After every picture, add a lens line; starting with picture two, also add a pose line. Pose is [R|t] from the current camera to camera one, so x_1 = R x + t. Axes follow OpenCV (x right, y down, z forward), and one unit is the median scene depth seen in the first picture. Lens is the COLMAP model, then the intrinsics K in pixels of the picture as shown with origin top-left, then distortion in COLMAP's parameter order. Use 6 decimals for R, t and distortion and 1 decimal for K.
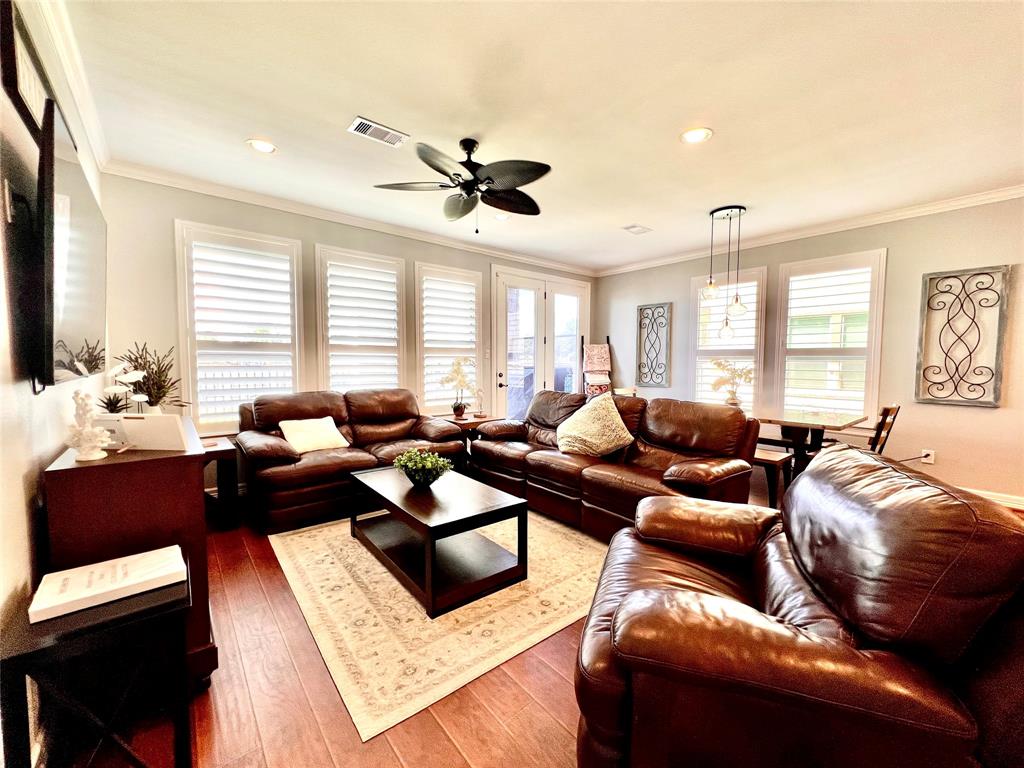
lens RADIAL K [[409.4, 0, 511.6], [0, 409.4, 384.8], [0, 0, 1]] dist [0.000772, 0.000100]
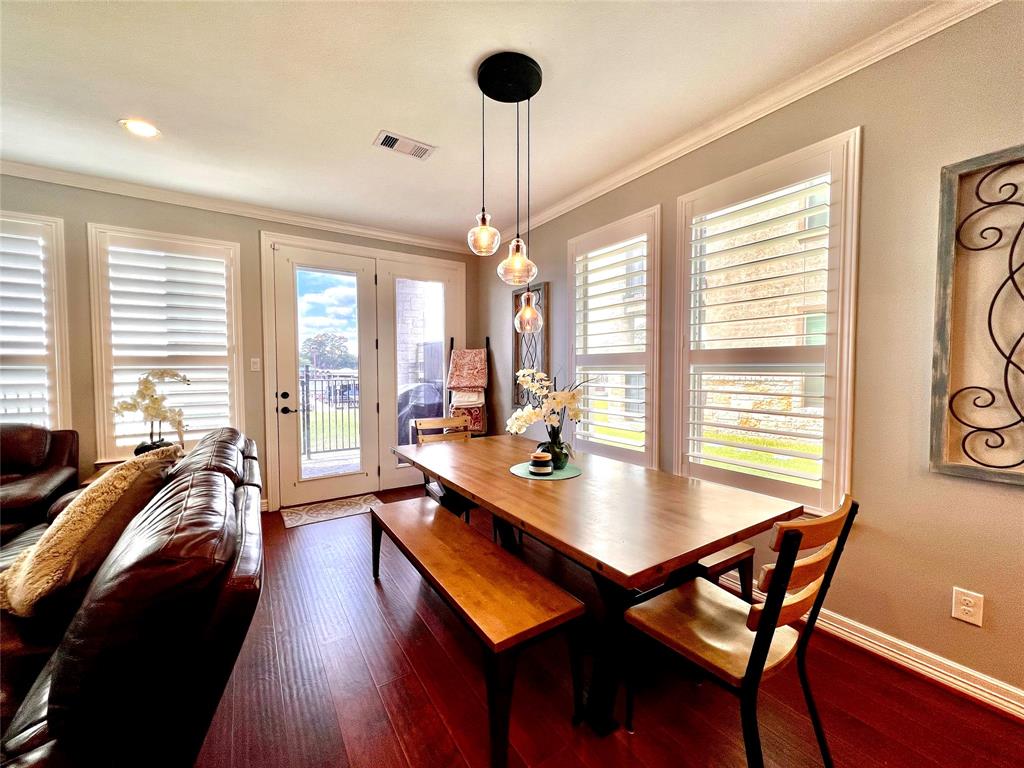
lens RADIAL K [[409.4, 0, 509.1], [0, 409.4, 383.4], [0, 0, 1]] dist [0.000772, 0.000100]
pose [[0.993801, -0.005959, -0.111018, 0.456993], [0.003278, 0.999699, -0.024311, -0.030144], [0.111129, 0.023796, 0.993521, 0.404573]]
